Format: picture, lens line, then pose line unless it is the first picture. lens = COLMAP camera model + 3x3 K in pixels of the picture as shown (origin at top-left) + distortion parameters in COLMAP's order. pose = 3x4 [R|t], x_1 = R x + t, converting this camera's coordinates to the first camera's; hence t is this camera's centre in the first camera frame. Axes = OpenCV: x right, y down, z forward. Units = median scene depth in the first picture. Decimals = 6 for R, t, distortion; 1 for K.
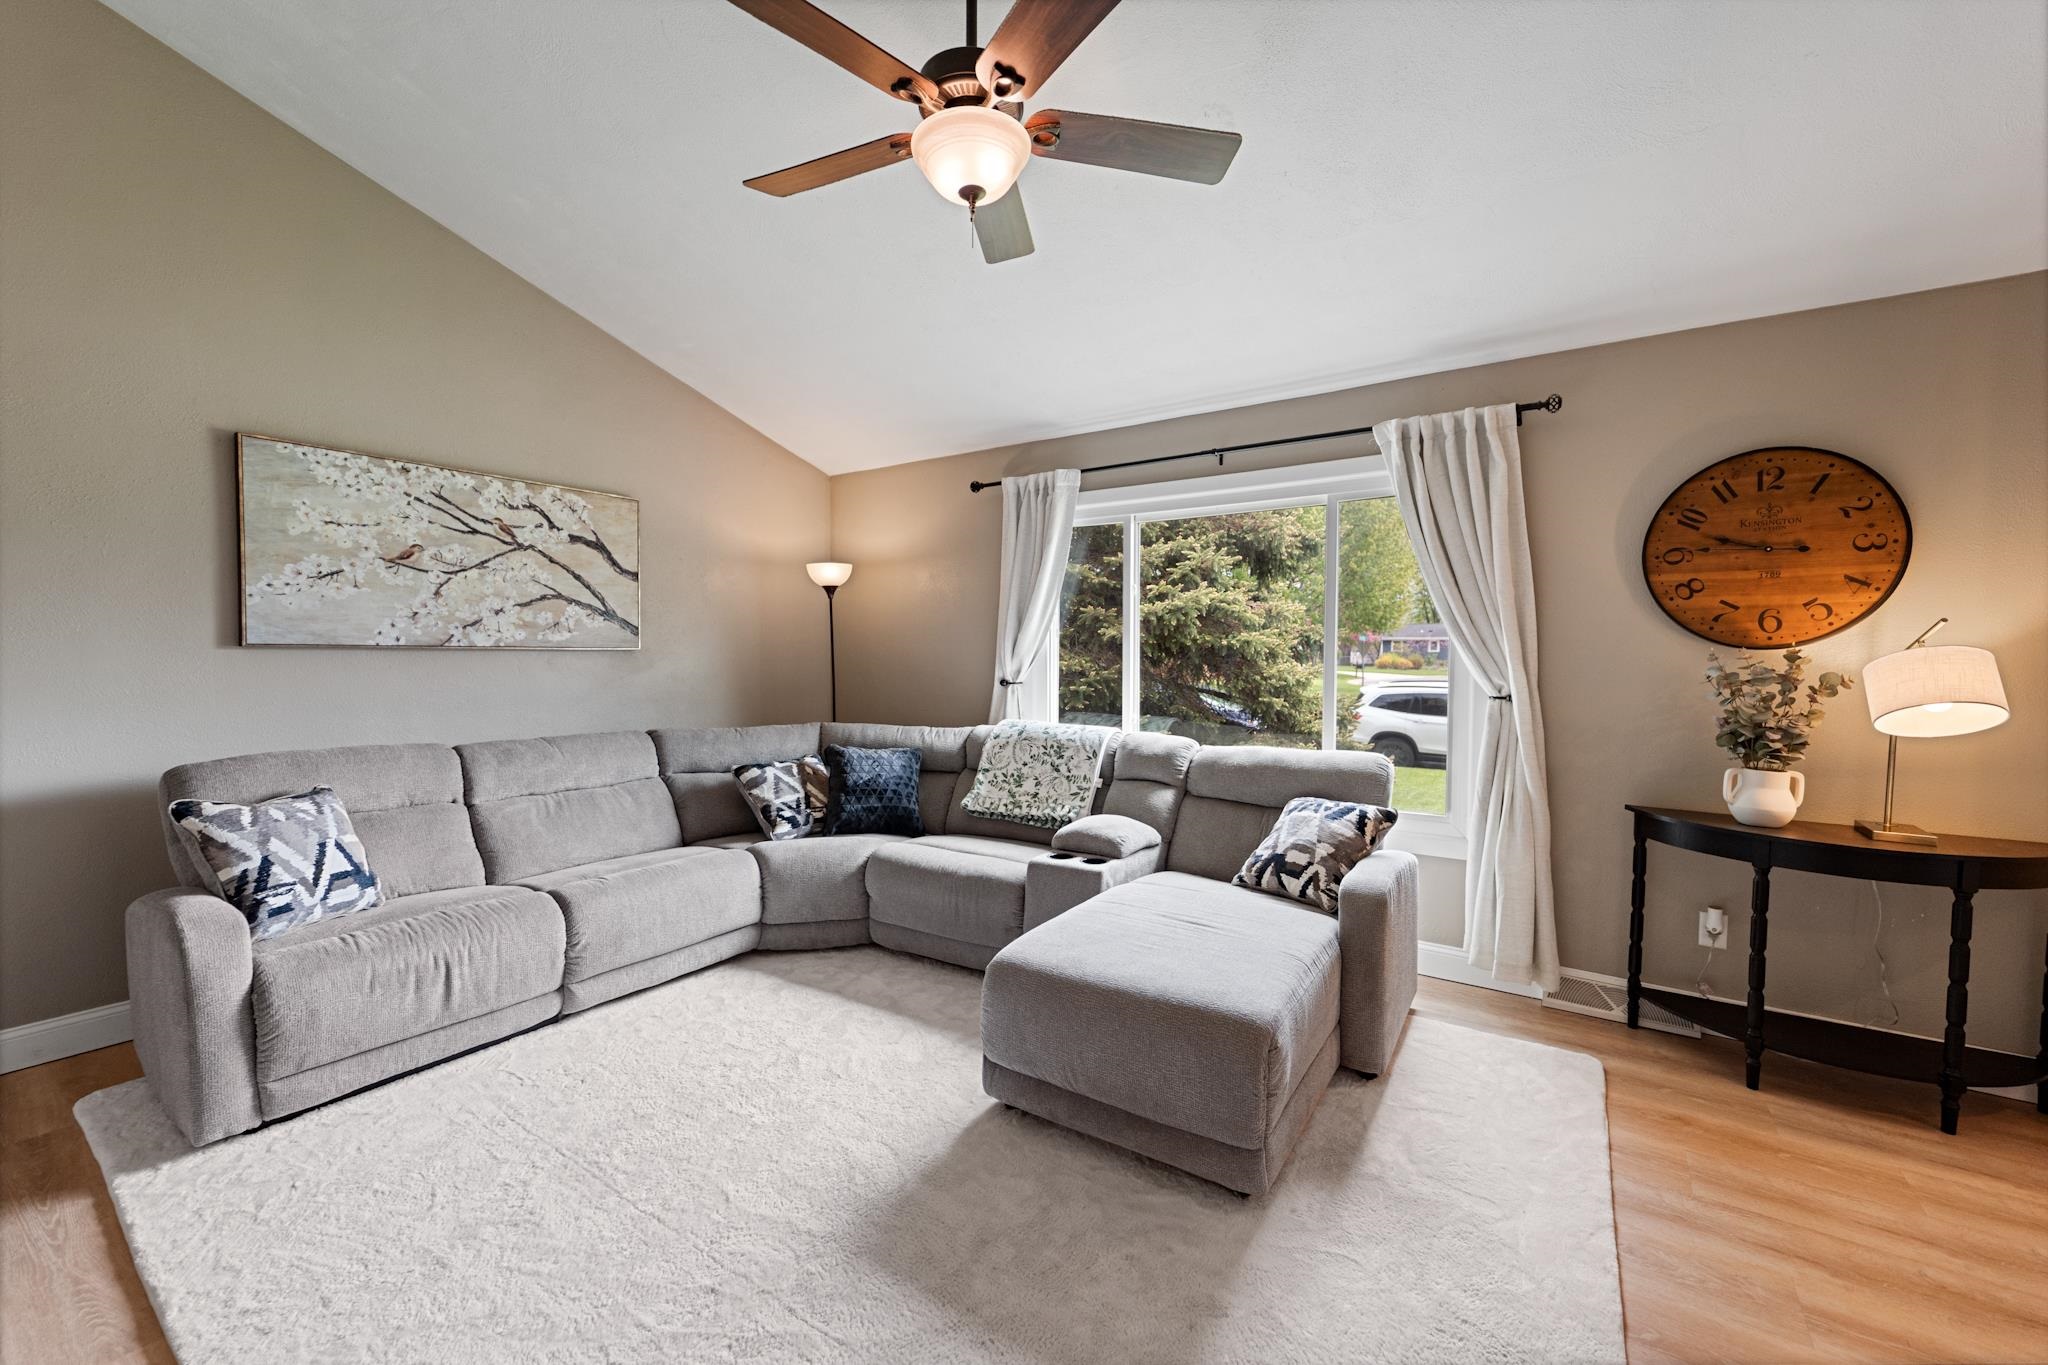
lens RADIAL K [[821.9, 0, 1025.9], [0, 821.9, 682.5], [0, 0, 1]] dist [-0.000652, -0.000029]
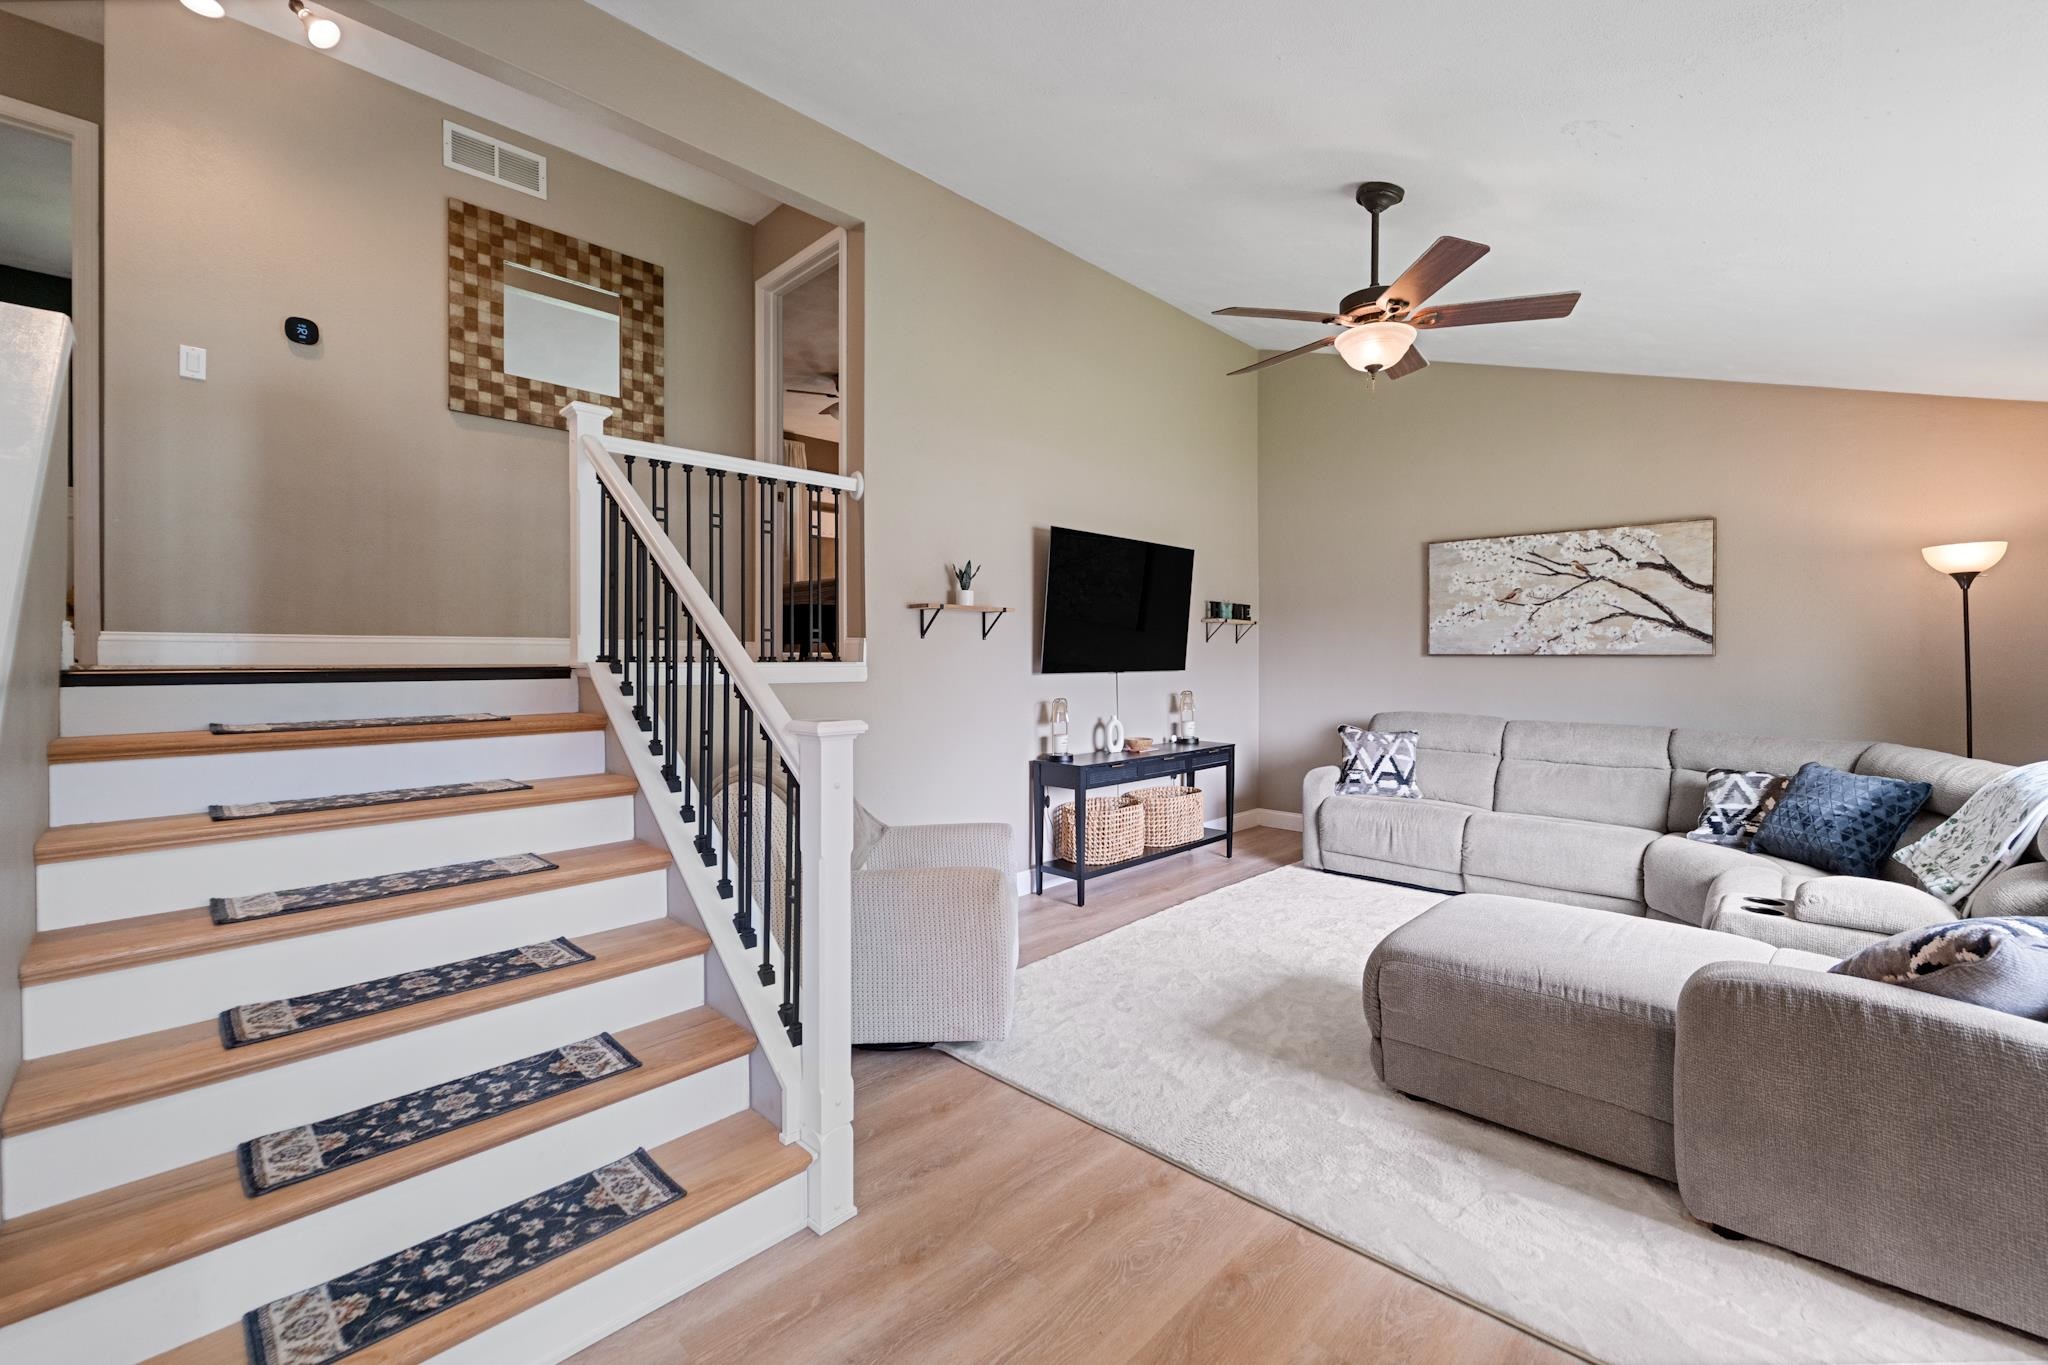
lens RADIAL K [[842.5, 0, 1024.0], [0, 842.5, 661.7], [0, 0, 1]] dist [-0.000948, -0.000389]
pose [[-0.176246, 0.001677, -0.984345, 0.927119], [-0.037438, 0.999264, 0.008406, -0.009885], [0.983634, 0.038333, -0.176054, 0.363779]]
